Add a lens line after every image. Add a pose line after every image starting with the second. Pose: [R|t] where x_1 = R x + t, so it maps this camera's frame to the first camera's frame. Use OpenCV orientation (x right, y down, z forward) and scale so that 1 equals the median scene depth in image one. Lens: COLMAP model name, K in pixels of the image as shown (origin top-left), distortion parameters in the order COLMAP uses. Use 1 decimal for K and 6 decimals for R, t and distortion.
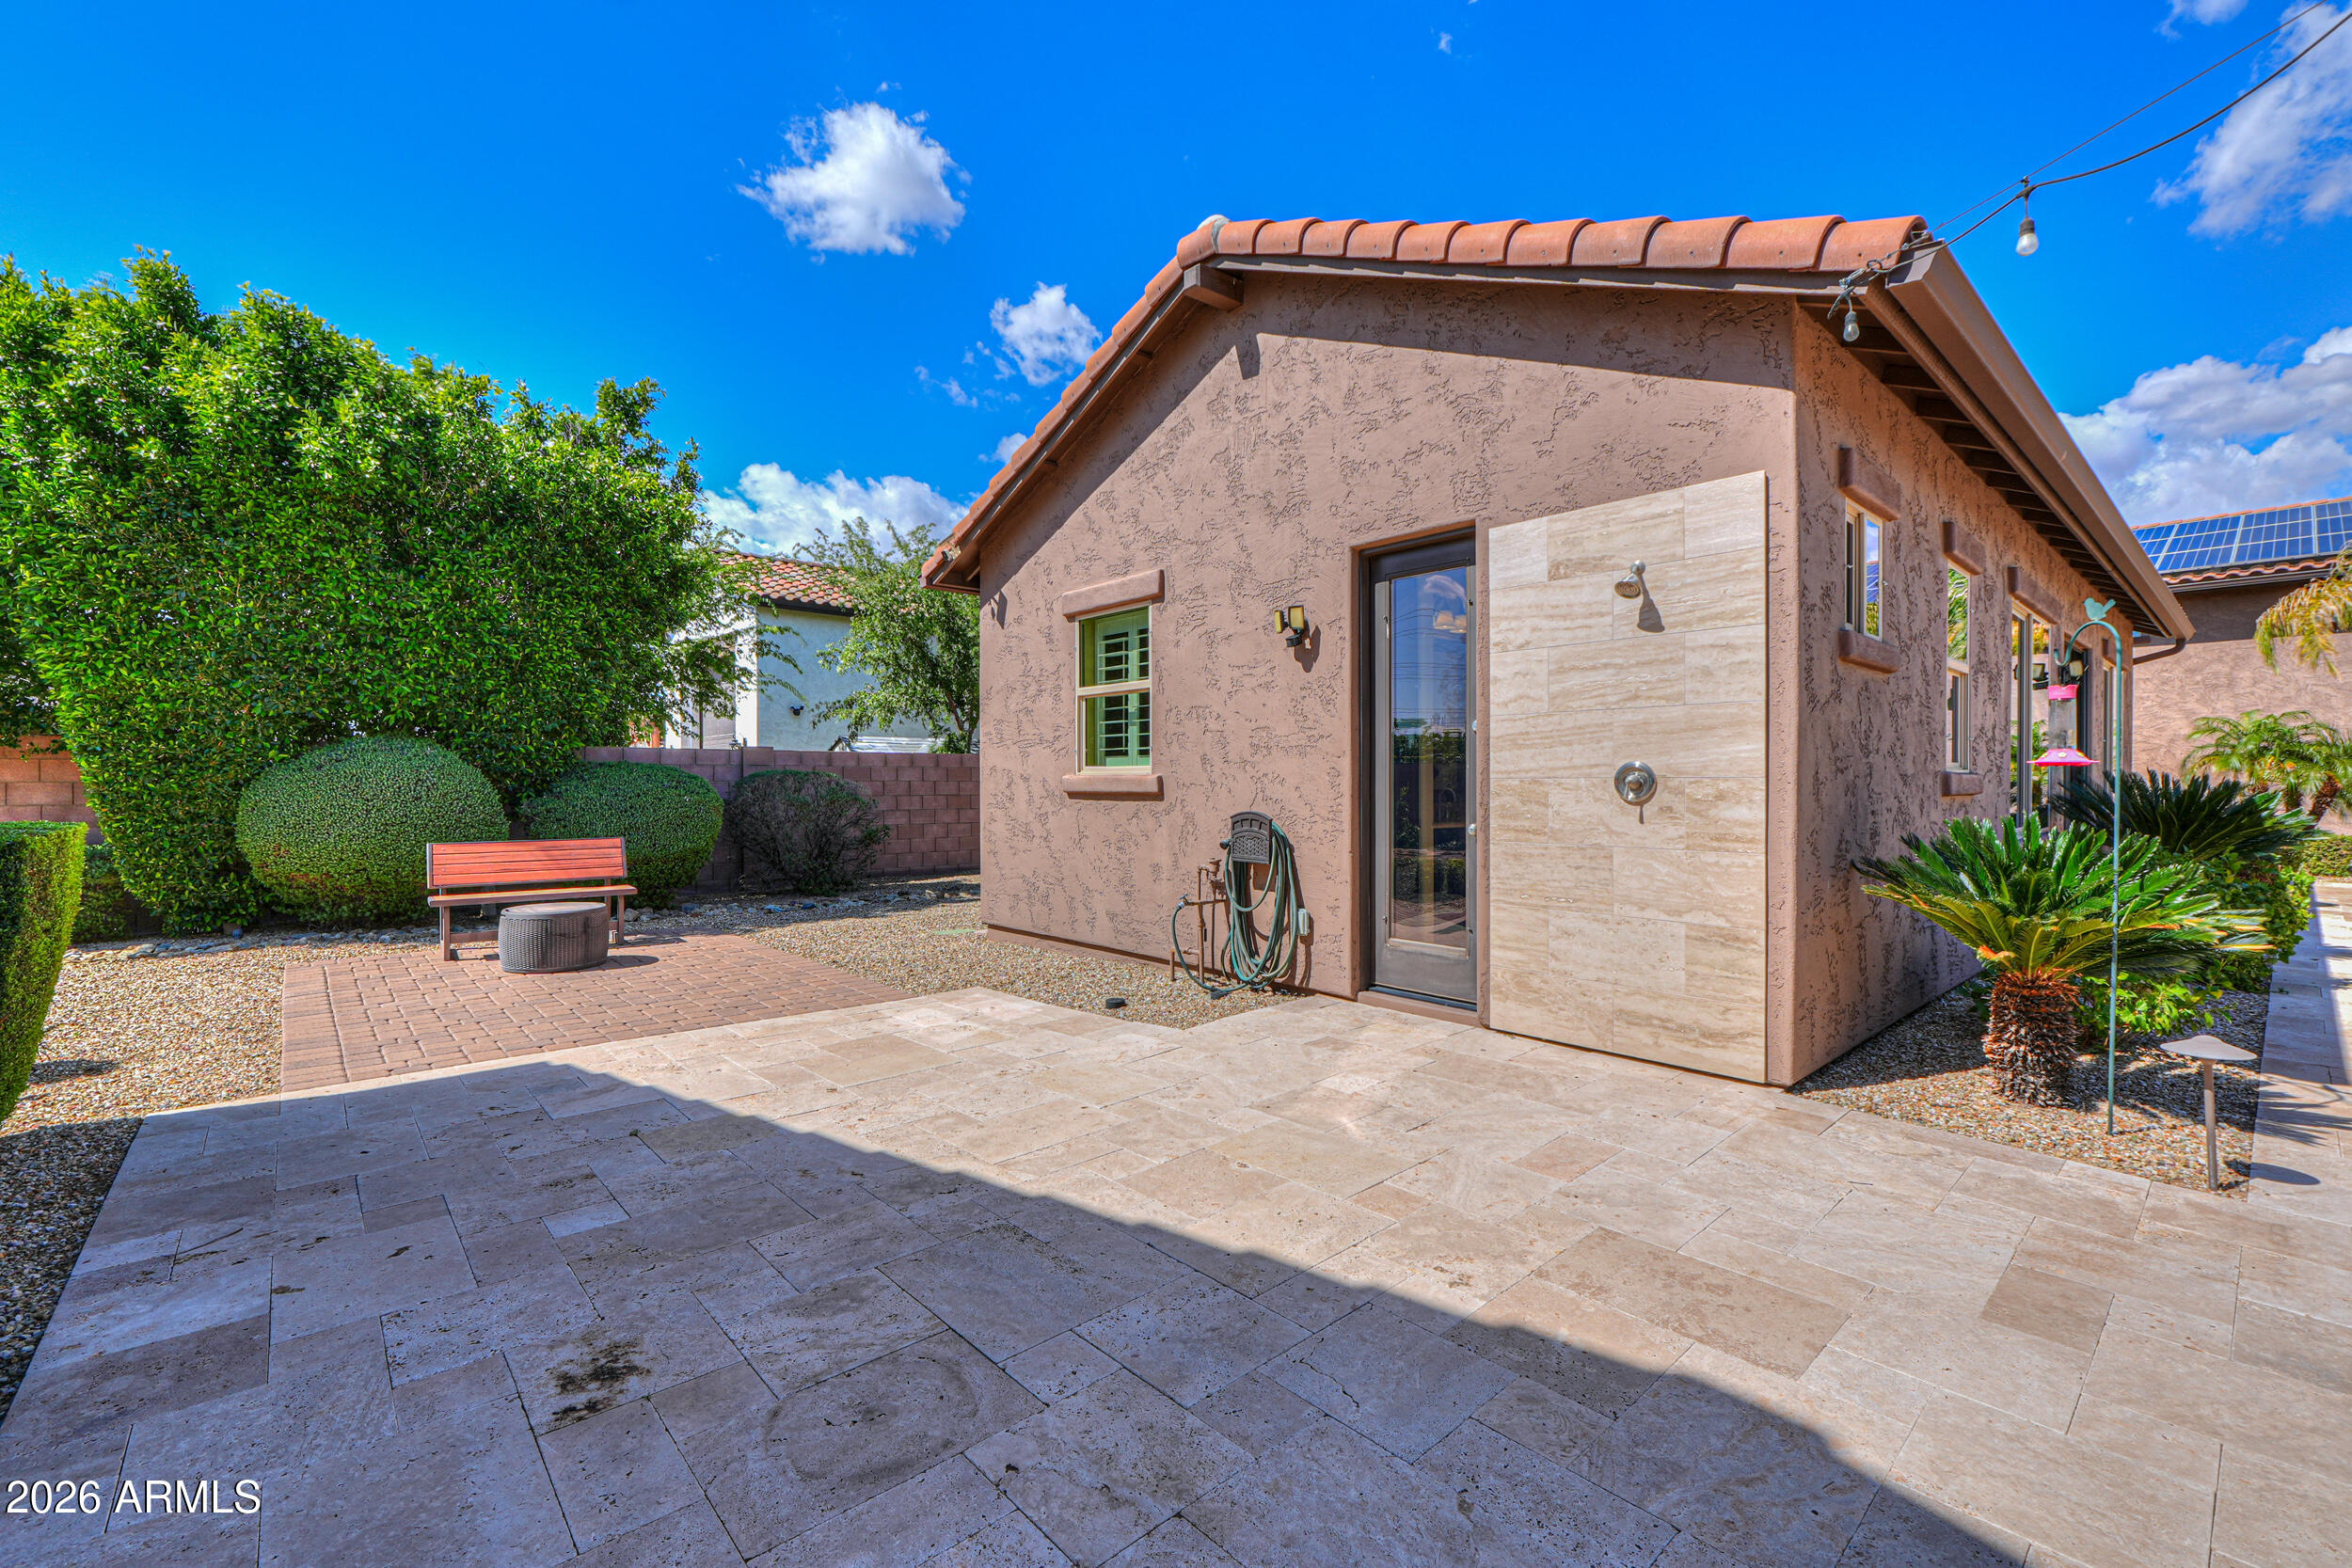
lens RADIAL K [[1000.2, 0, 1162.0], [0, 1000.2, 785.0], [0, 0, 1]] dist [0.000920, 0.000069]
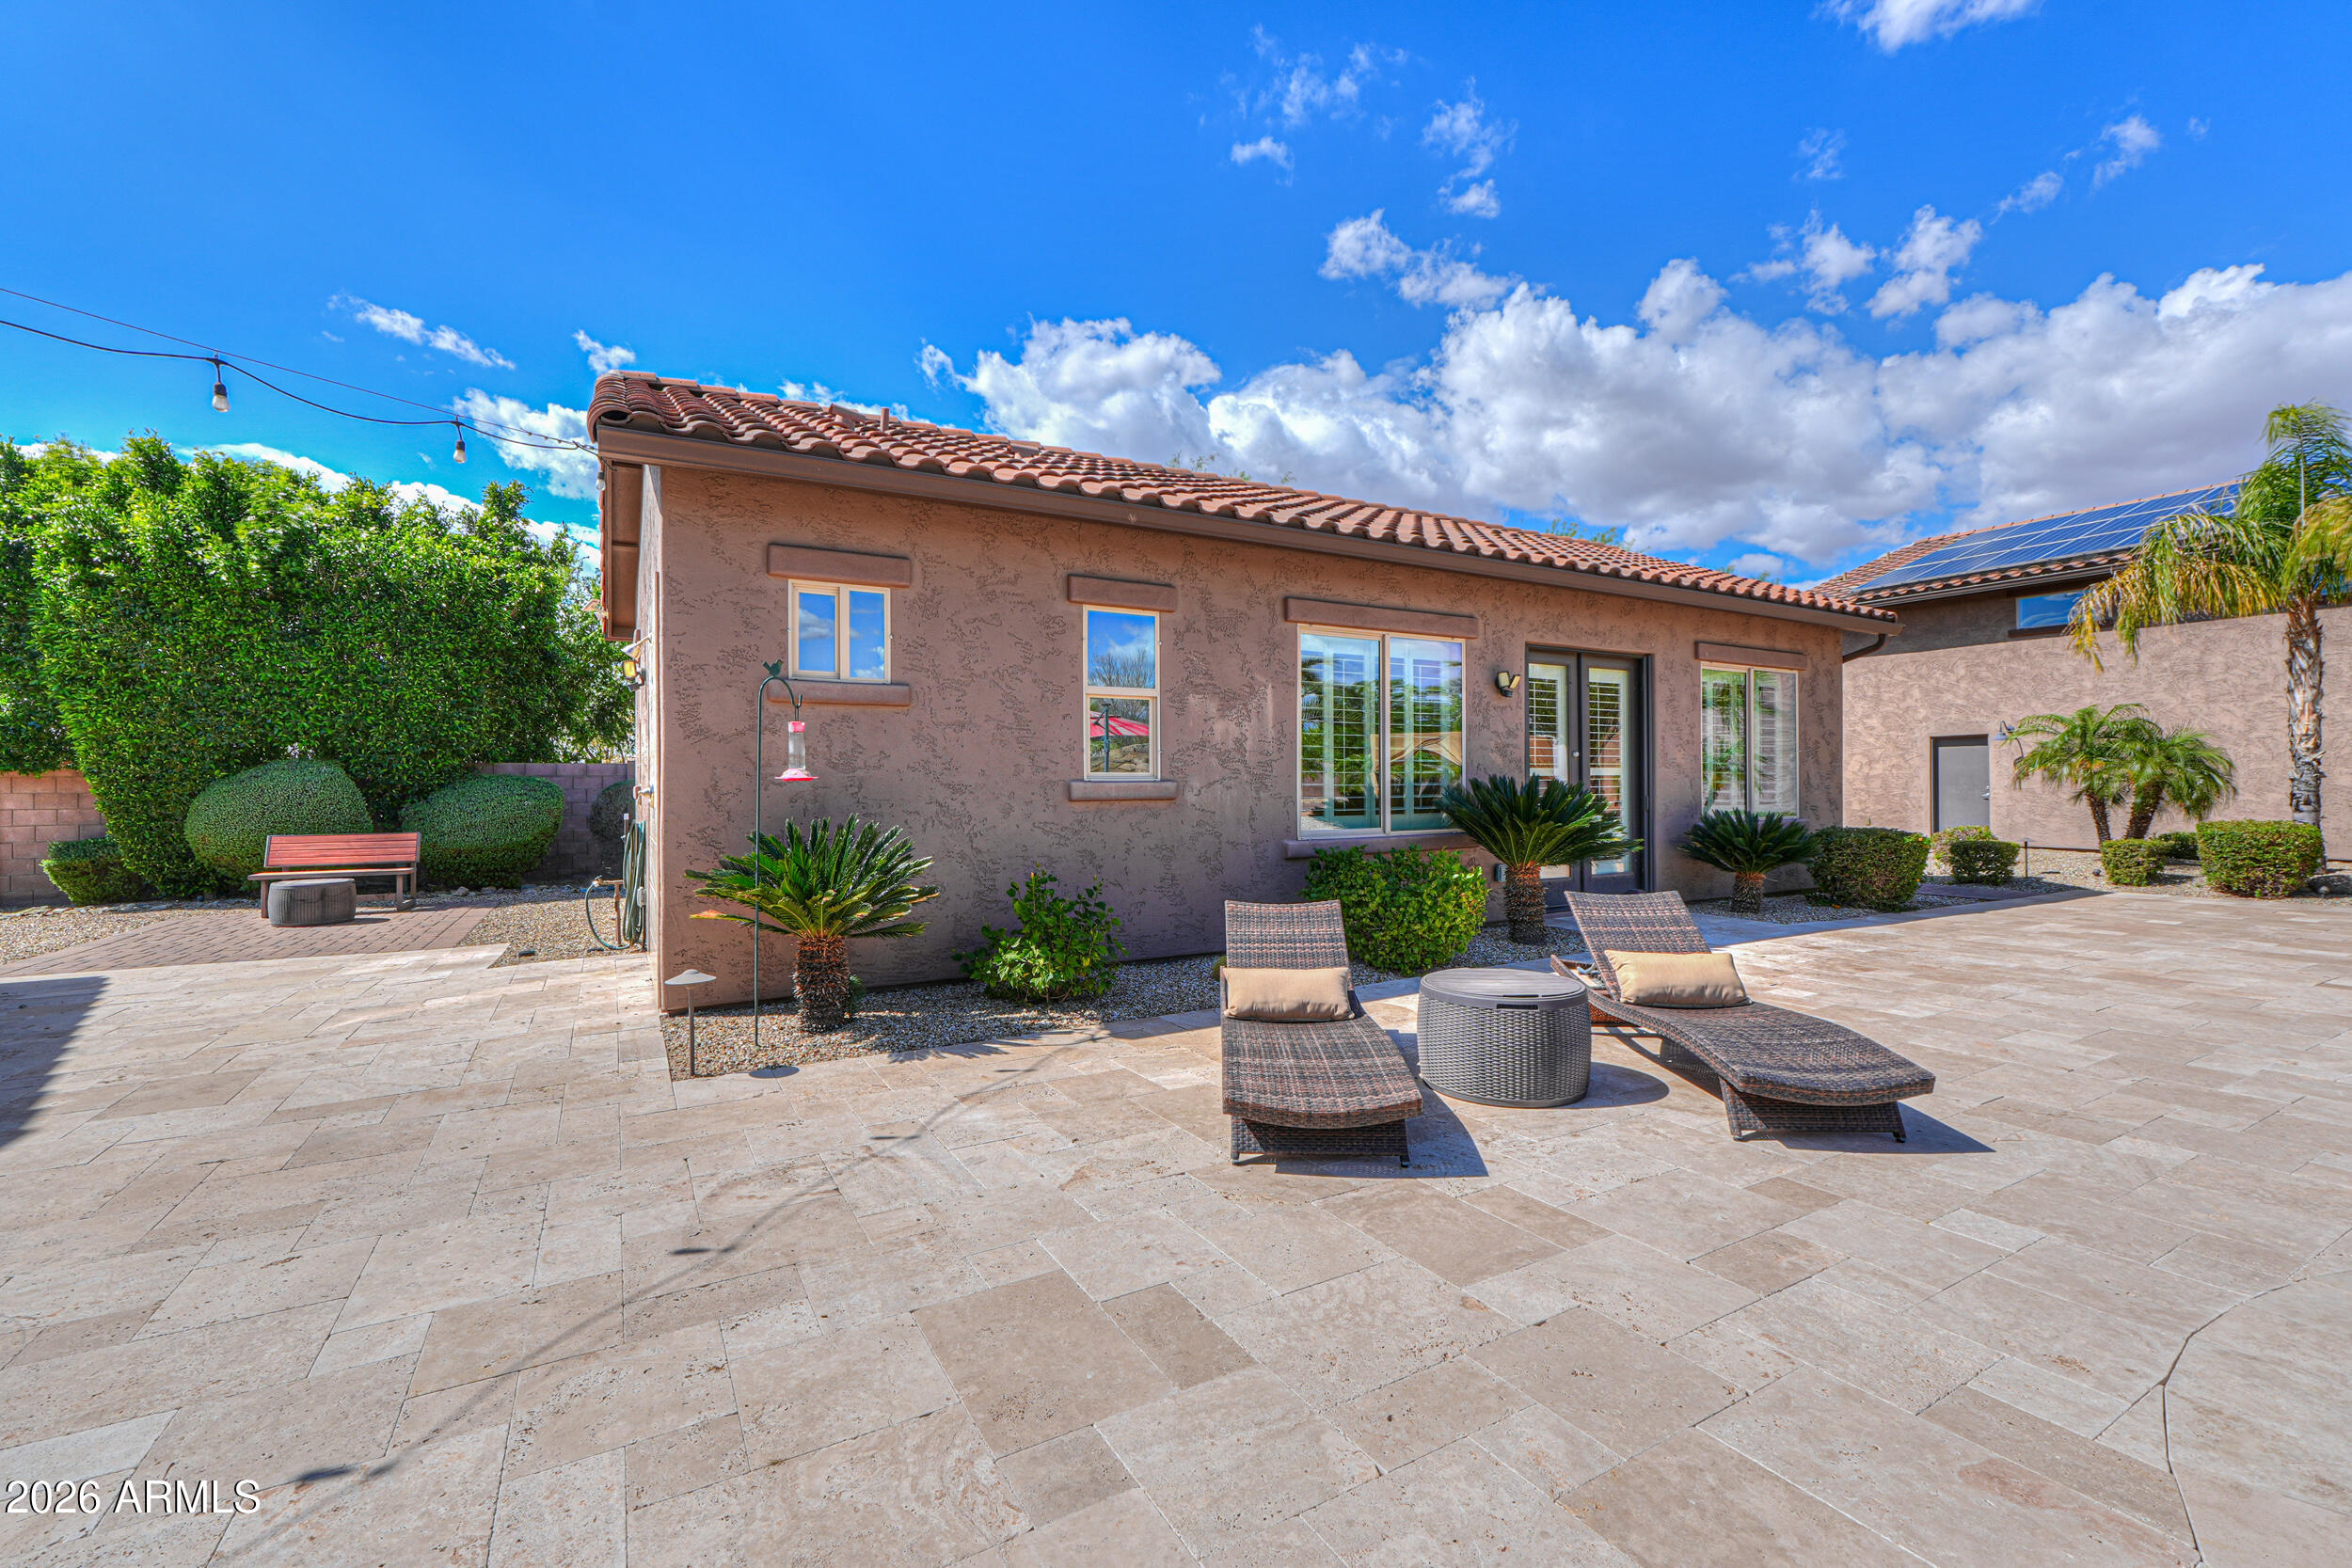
lens RADIAL K [[985.9, 0, 1176.0], [0, 985.9, 784.0], [0, 0, 1]] dist [-0.001465, -0.000103]
pose [[0.979242, -0.005838, -0.202611, 0.788918], [0.005263, 0.999980, -0.003375, -0.003274], [0.202627, 0.002239, 0.979254, -0.104621]]
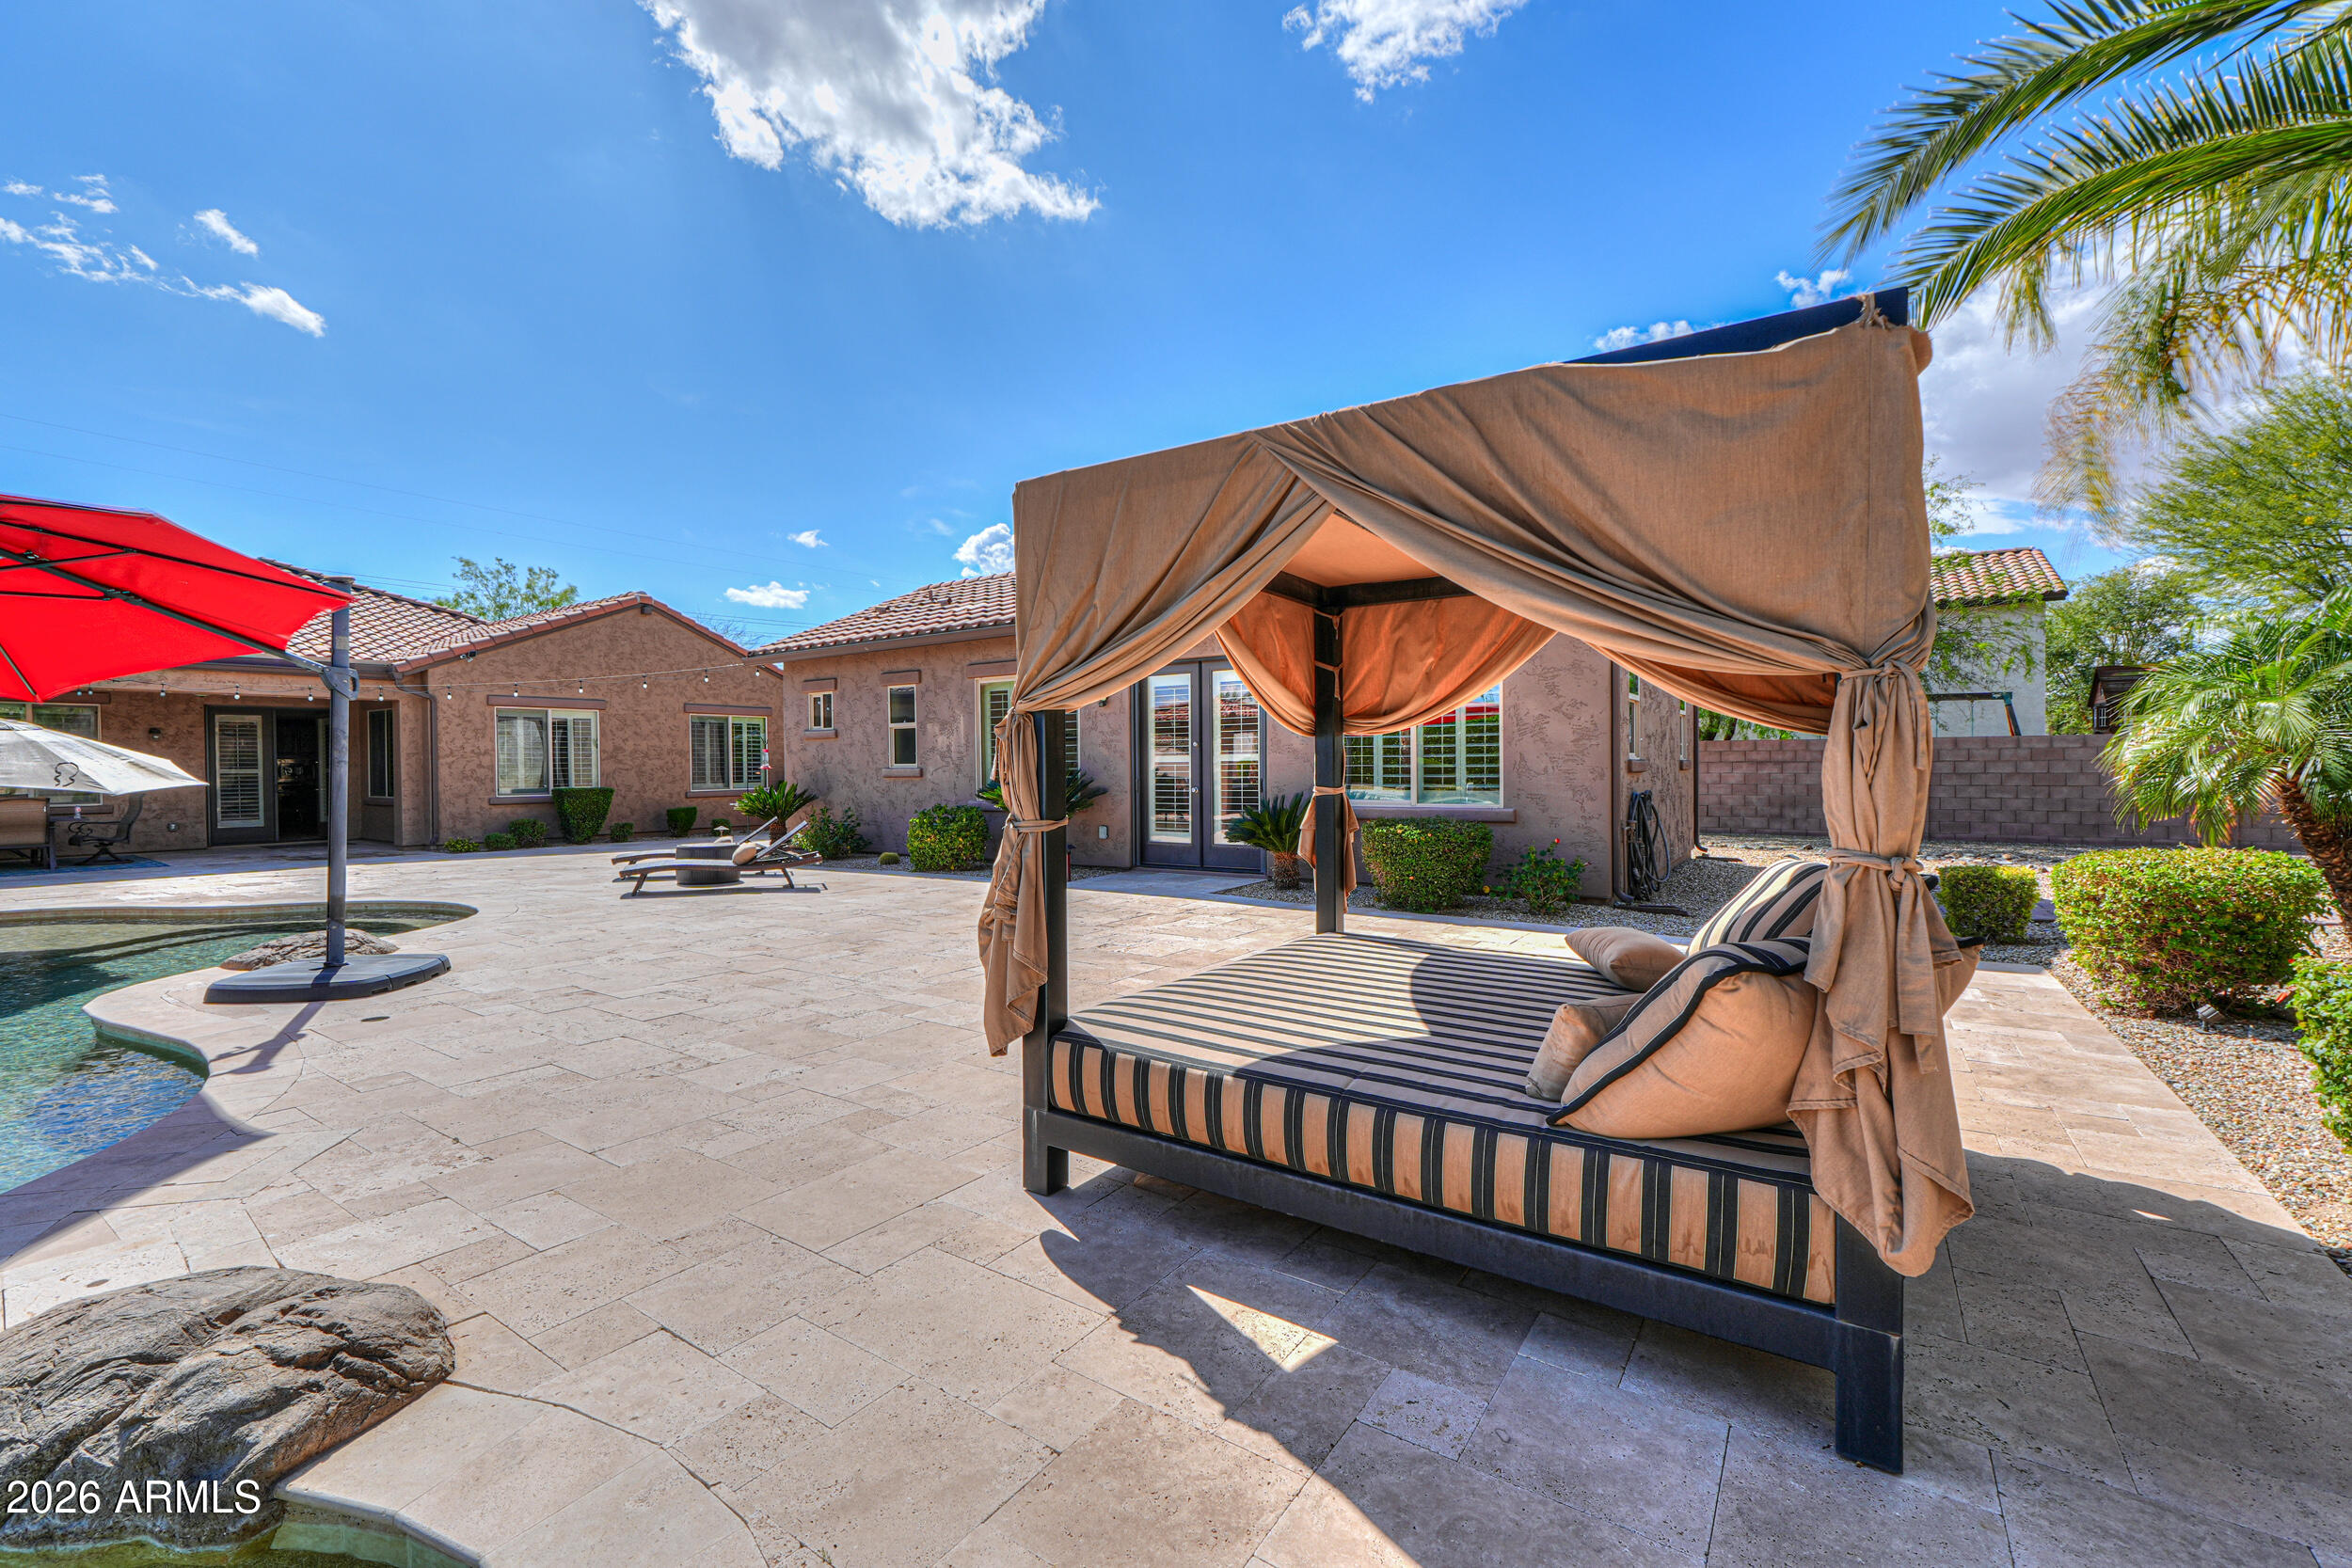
lens RADIAL K [[1000.2, 0, 1162.0], [0, 1000.2, 785.0], [0, 0, 1]] dist [0.000920, 0.000069]
pose [[0.226329, 0.020541, -0.973834, 2.323802], [0.009810, 0.999679, 0.023366, -0.013975], [0.974001, -0.014842, 0.226055, 0.702478]]
